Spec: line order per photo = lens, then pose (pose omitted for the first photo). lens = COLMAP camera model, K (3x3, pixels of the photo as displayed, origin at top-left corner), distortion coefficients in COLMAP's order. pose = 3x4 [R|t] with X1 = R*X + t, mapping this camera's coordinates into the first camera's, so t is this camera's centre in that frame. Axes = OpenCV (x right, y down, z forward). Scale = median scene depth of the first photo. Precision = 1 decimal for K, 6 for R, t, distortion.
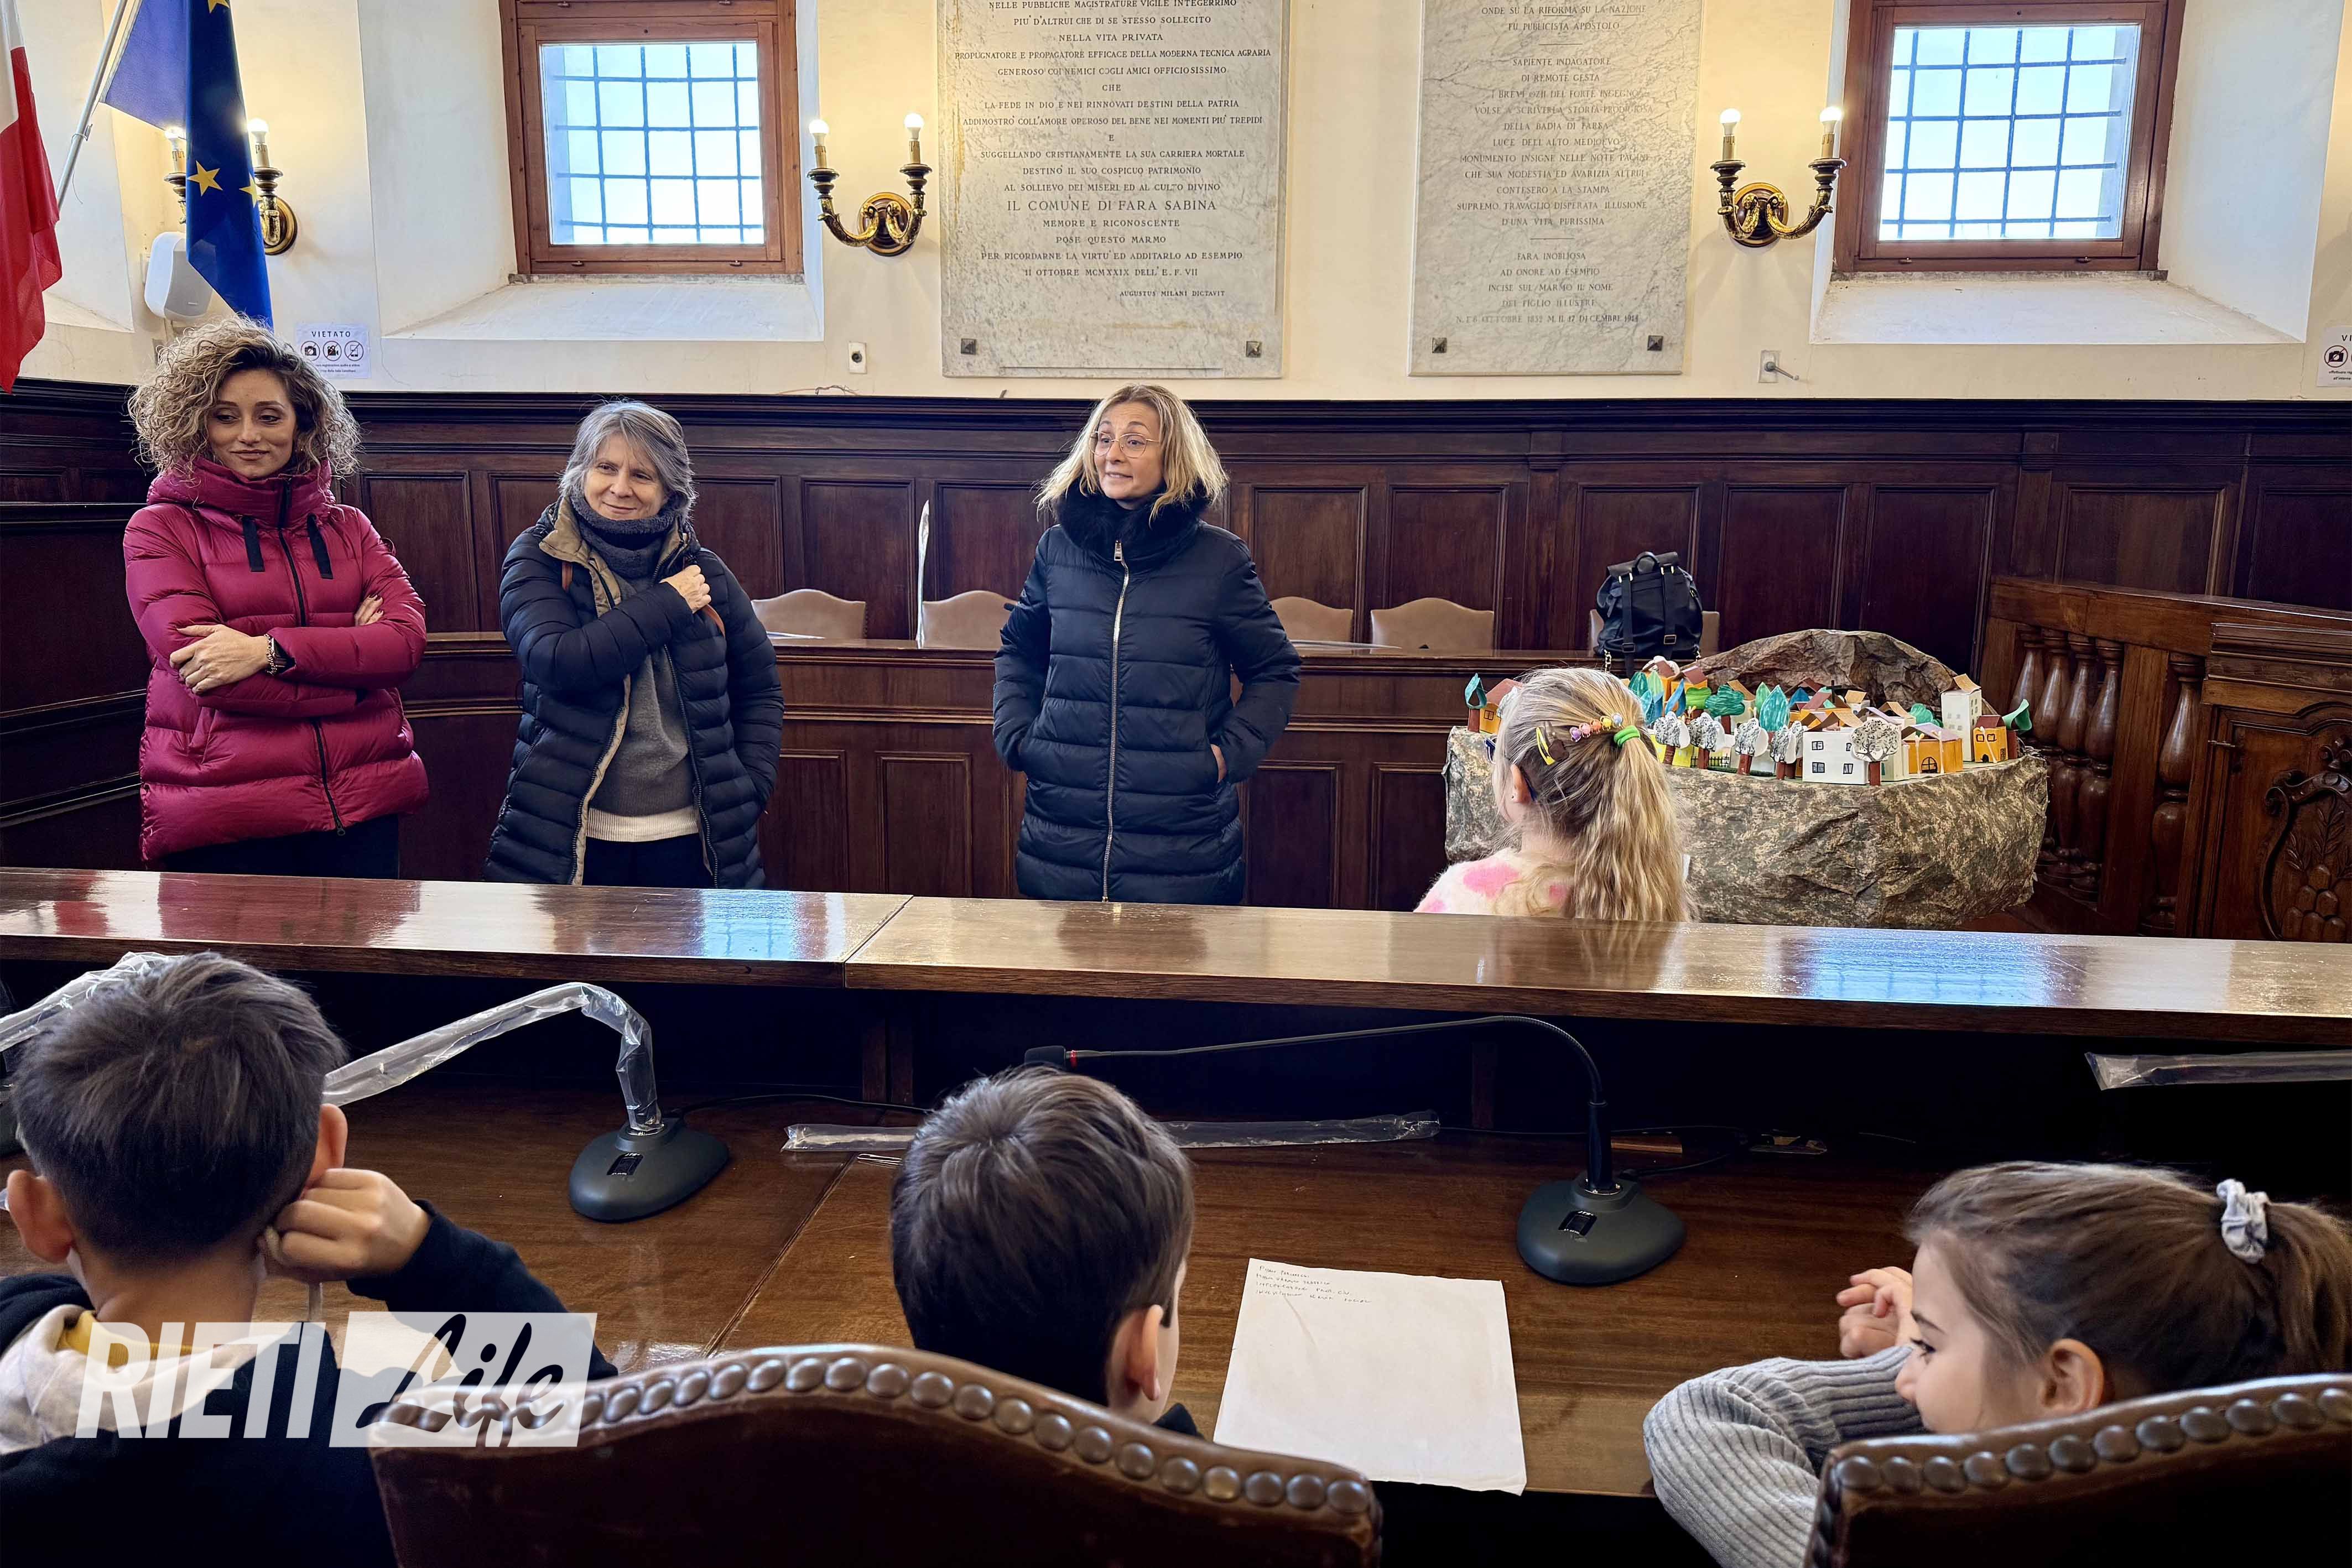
lens RADIAL K [[1390.7, 0, 1092.1], [0, 1390.7, 668.6], [0, 0, 1]] dist [0.015376, -0.001462]
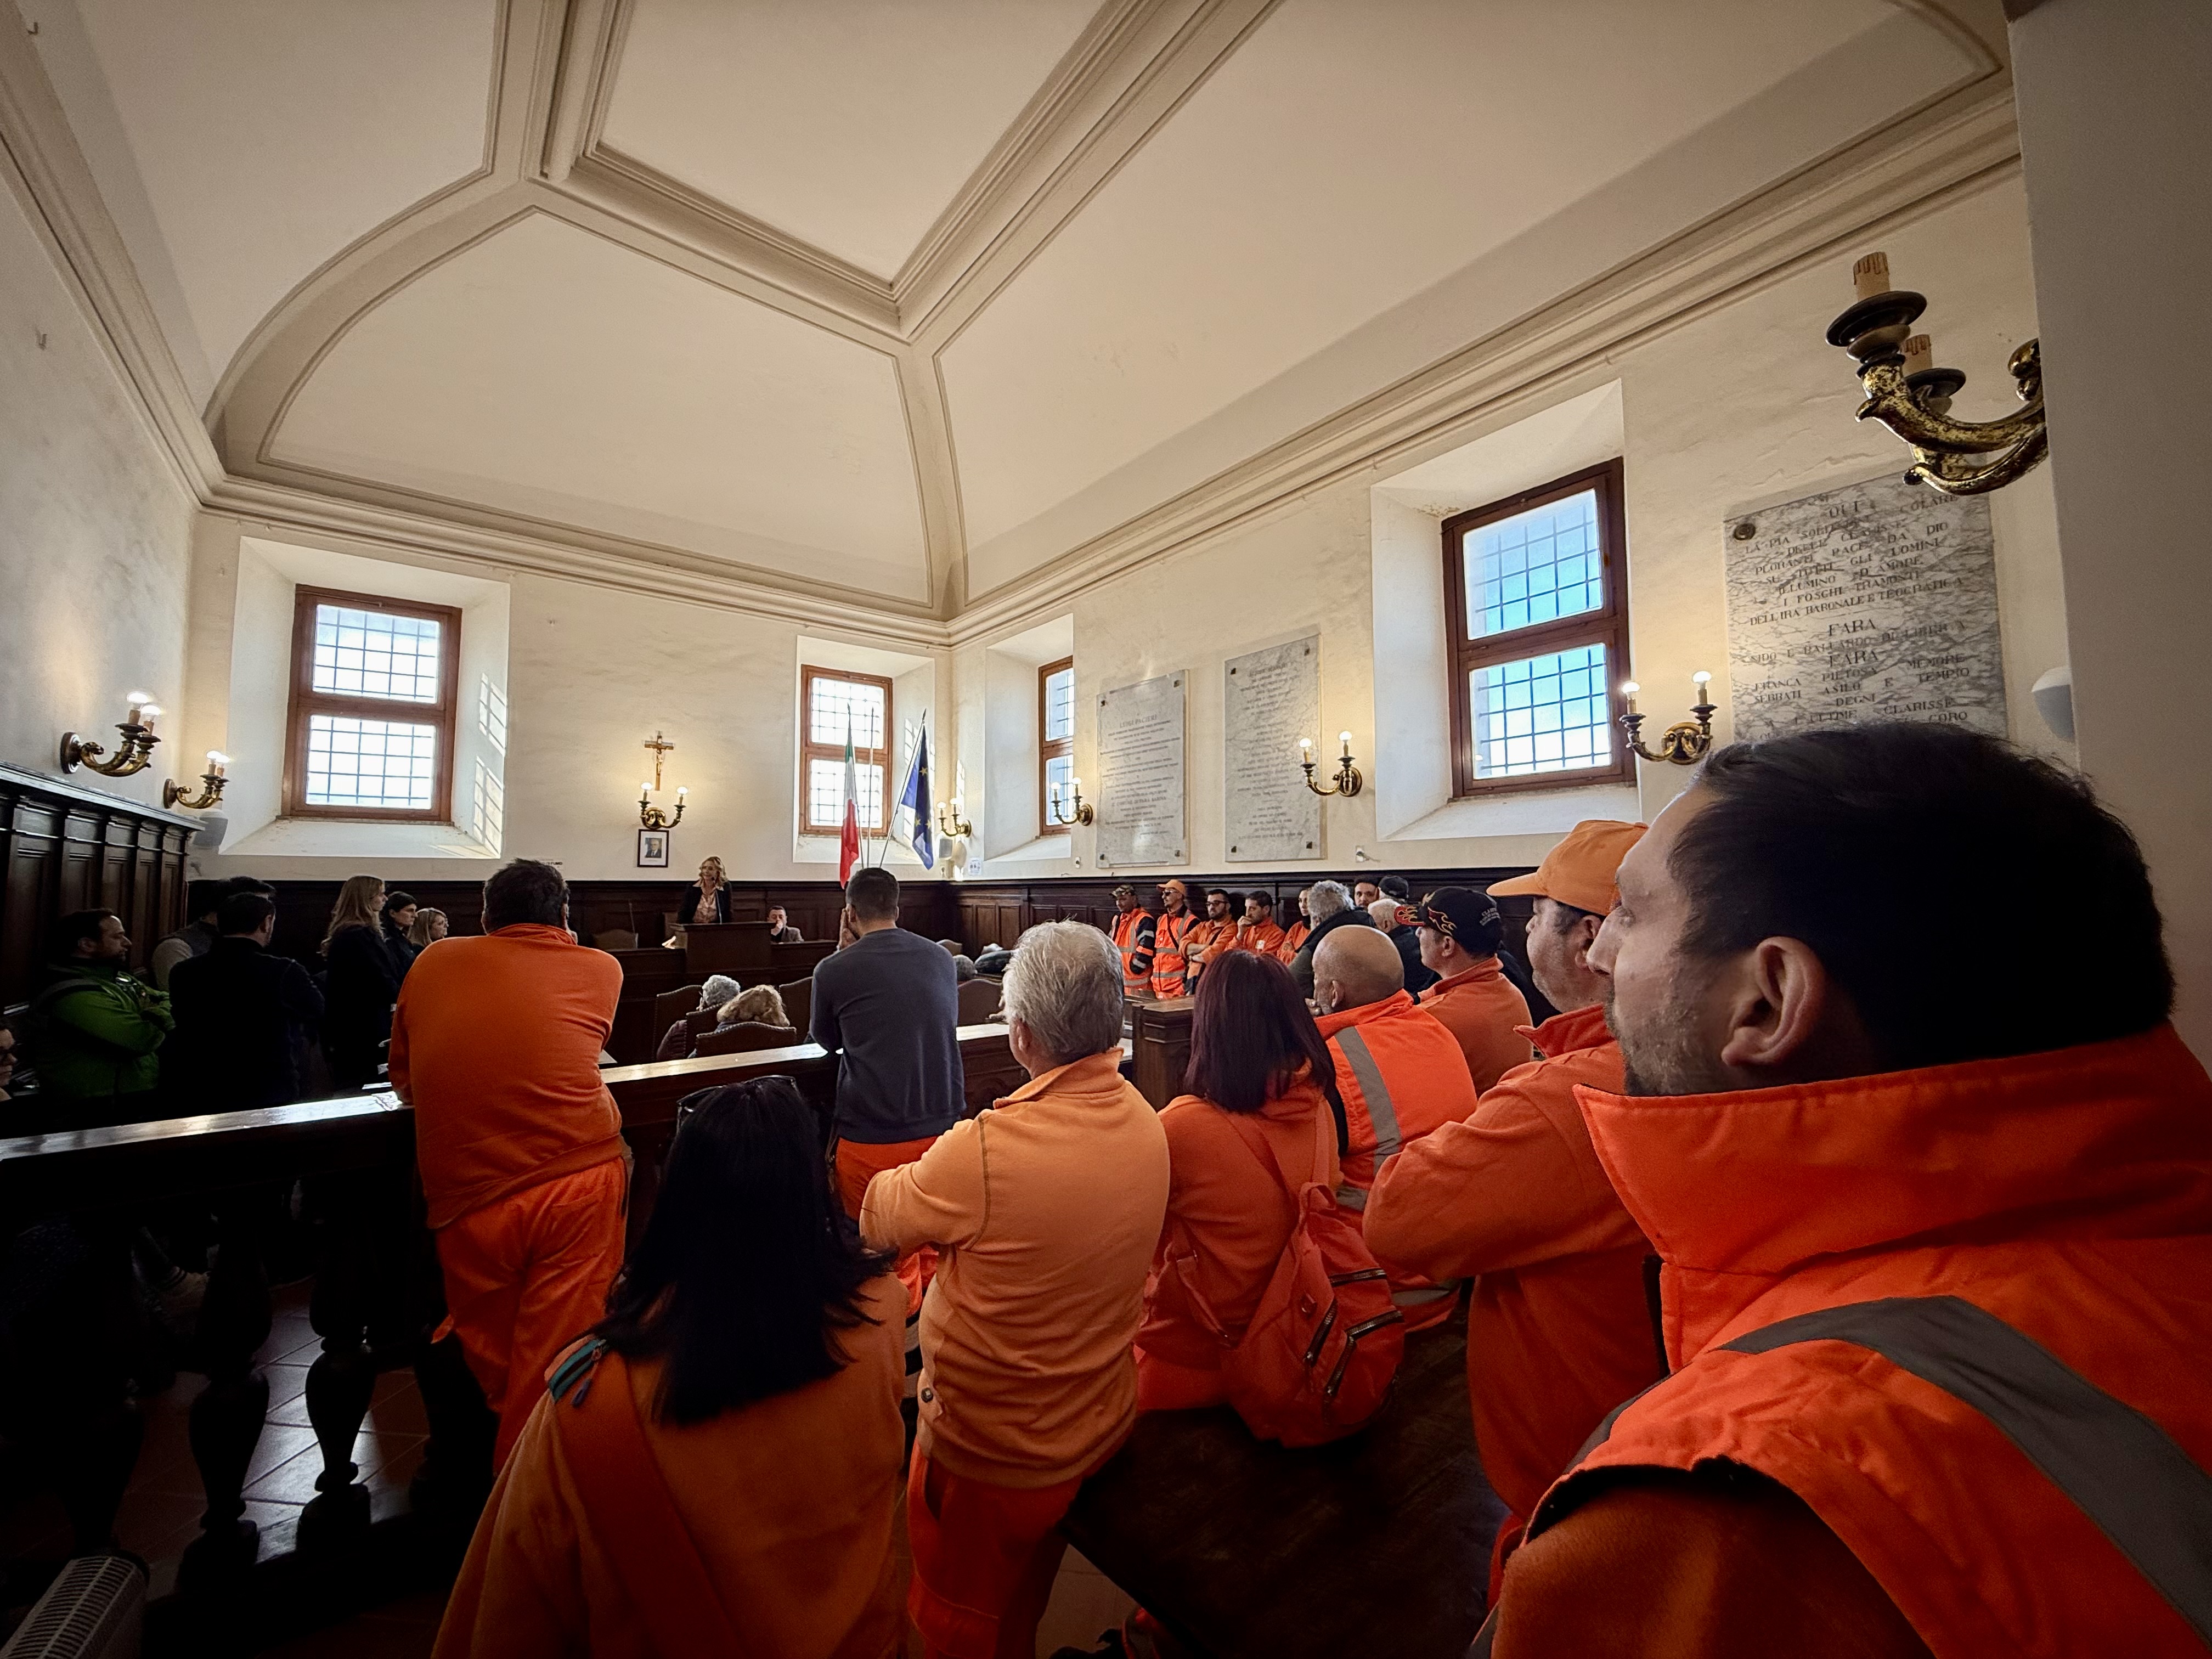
lens RADIAL K [[874.4, 0, 1106.0], [0, 874.4, 829.5], [0, 0, 1]] dist [0.000268, -0.000029]
pose [[0.675572, -0.062893, -0.734607, 1.151102], [-0.111652, 0.976138, -0.186251, 0.024827], [0.728791, 0.207846, 0.652429, -0.084221]]
